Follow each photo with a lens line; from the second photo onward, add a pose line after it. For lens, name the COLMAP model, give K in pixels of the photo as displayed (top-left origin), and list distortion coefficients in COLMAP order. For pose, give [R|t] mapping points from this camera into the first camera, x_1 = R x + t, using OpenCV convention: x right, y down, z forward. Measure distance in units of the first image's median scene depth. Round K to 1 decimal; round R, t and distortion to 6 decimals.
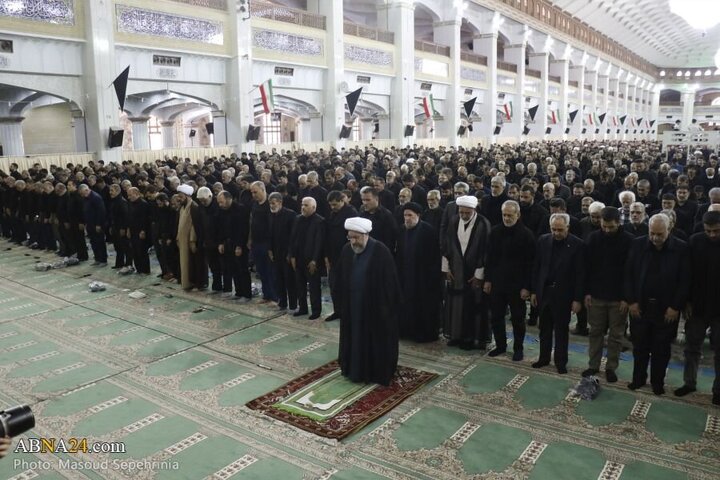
lens RADIAL K [[580.5, 0, 358.1], [0, 580.5, 247.0], [0, 0, 1]] dist [-0.185143, 0.155793]
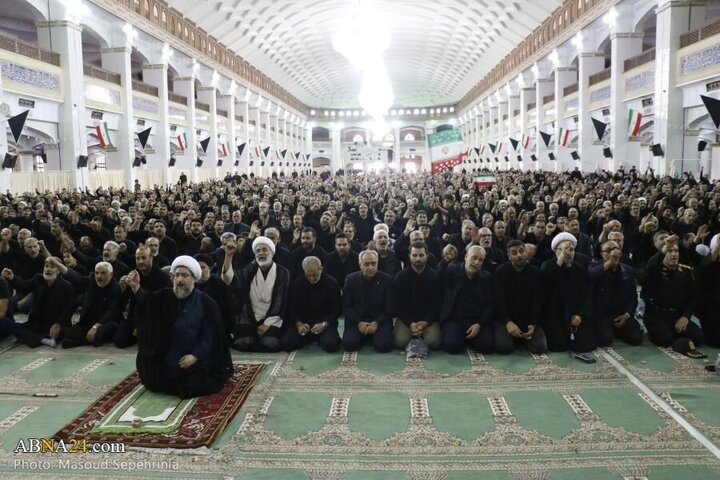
lens RADIAL K [[580.5, 0, 355.7], [0, 580.5, 245.9], [0, 0, 1]] dist [-0.185143, 0.155793]
pose [[0.841938, -0.070082, 0.535003, -0.033370], [0.107265, 0.993478, -0.038664, 0.014924], [-0.528805, 0.089940, 0.843965, 0.027218]]
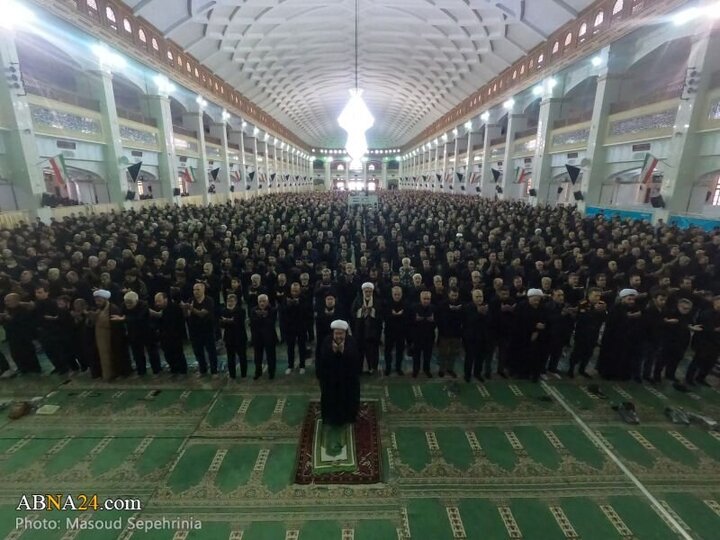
lens RADIAL K [[340.6, 0, 358.8], [0, 340.6, 270.3], [0, 0, 1]] dist [-0.001574, -0.000246]
pose [[0.805229, -0.130389, 0.578450, -0.069032], [0.097451, 0.991359, 0.087808, -0.039753], [-0.584901, -0.014335, 0.810978, 0.039446]]
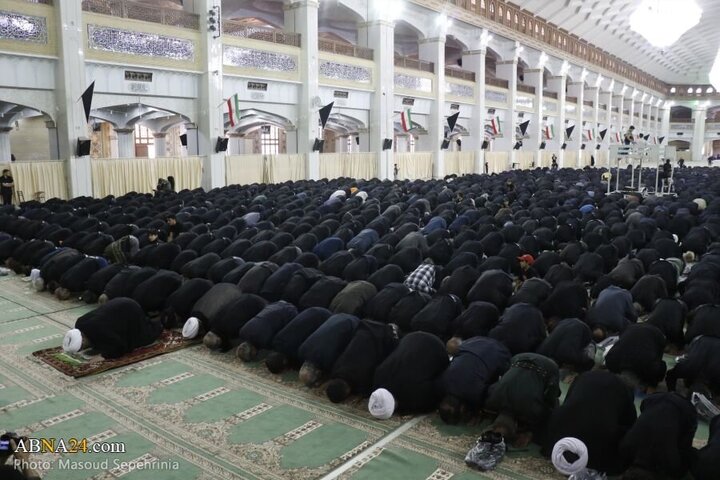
lens RADIAL K [[580.5, 0, 355.5], [0, 580.5, 243.4], [0, 0, 1]] dist [-0.185143, 0.155793]
pose [[0.999054, 0.016861, -0.040085, 0.082122], [-0.018080, 0.999379, -0.030249, 0.008433], [0.039550, 0.030945, 0.998738, -0.029468]]
